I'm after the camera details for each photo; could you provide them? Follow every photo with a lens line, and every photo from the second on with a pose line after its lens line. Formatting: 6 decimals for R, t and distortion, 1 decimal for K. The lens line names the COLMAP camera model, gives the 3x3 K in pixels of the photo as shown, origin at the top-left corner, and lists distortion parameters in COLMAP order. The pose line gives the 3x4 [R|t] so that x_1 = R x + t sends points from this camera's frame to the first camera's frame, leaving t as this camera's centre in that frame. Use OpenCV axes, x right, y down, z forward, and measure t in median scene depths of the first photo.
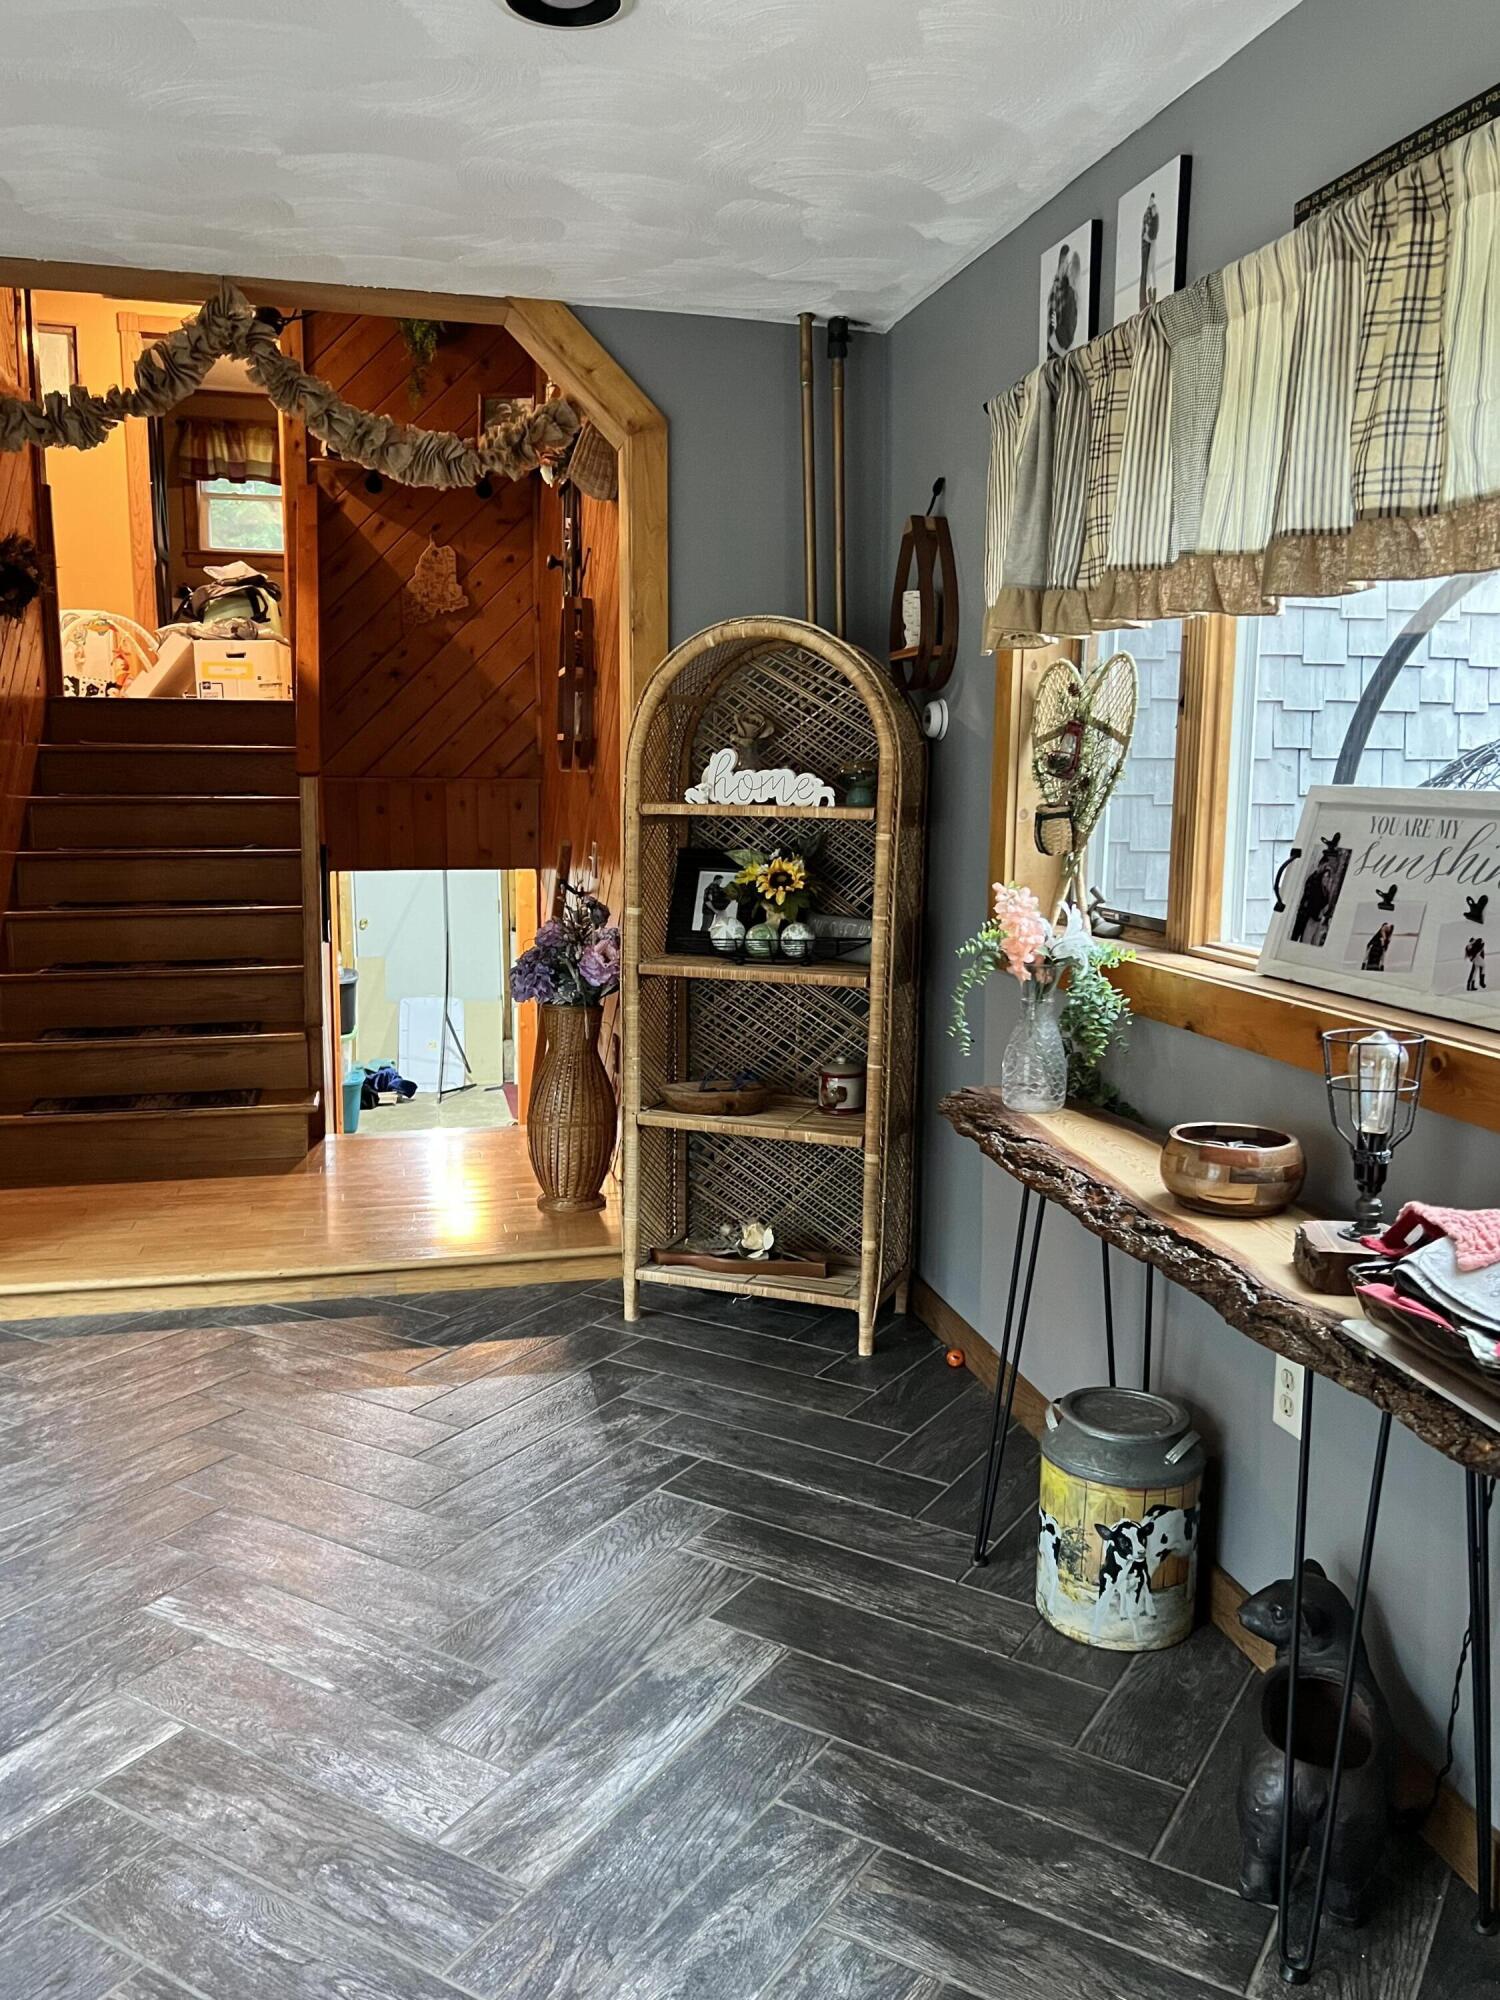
lens RADIAL K [[1578.4, 0, 748.7], [0, 1578.4, 1001.6], [0, 0, 1]] dist [0.044351, -0.011130]
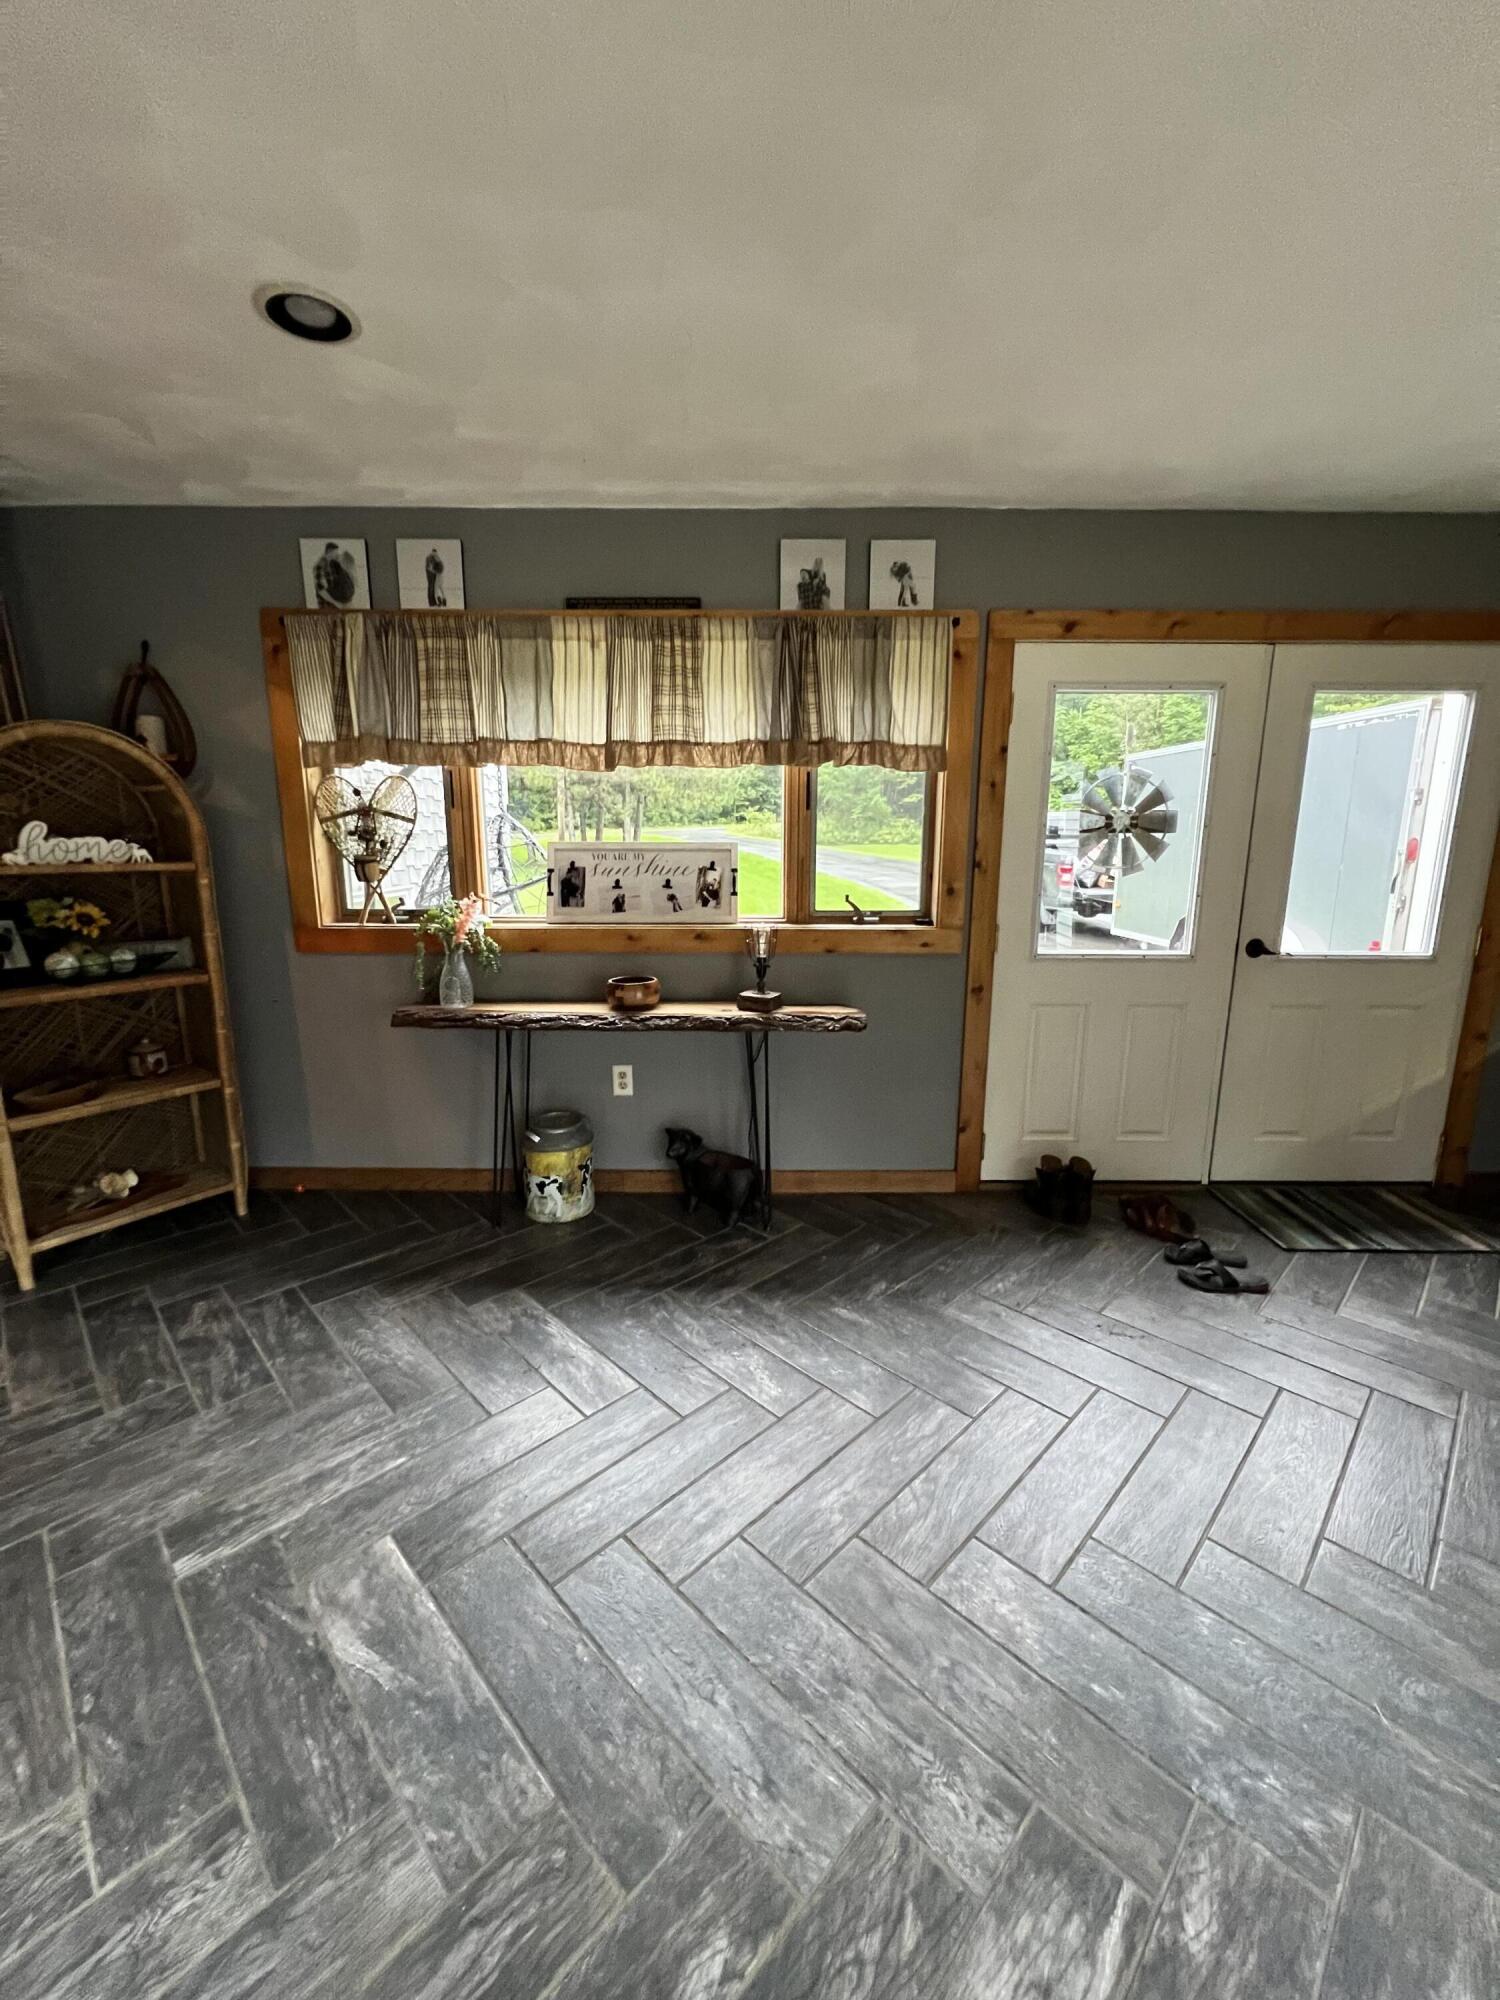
lens RADIAL K [[796.5, 0, 745.9], [0, 796.5, 997.0], [0, 0, 1]] dist [0.002468, 0.000165]
pose [[0.243748, -0.191627, 0.950719, -0.611071], [0.149379, 0.976006, 0.158426, -0.044285], [-0.958266, 0.103401, 0.266524, 0.345169]]
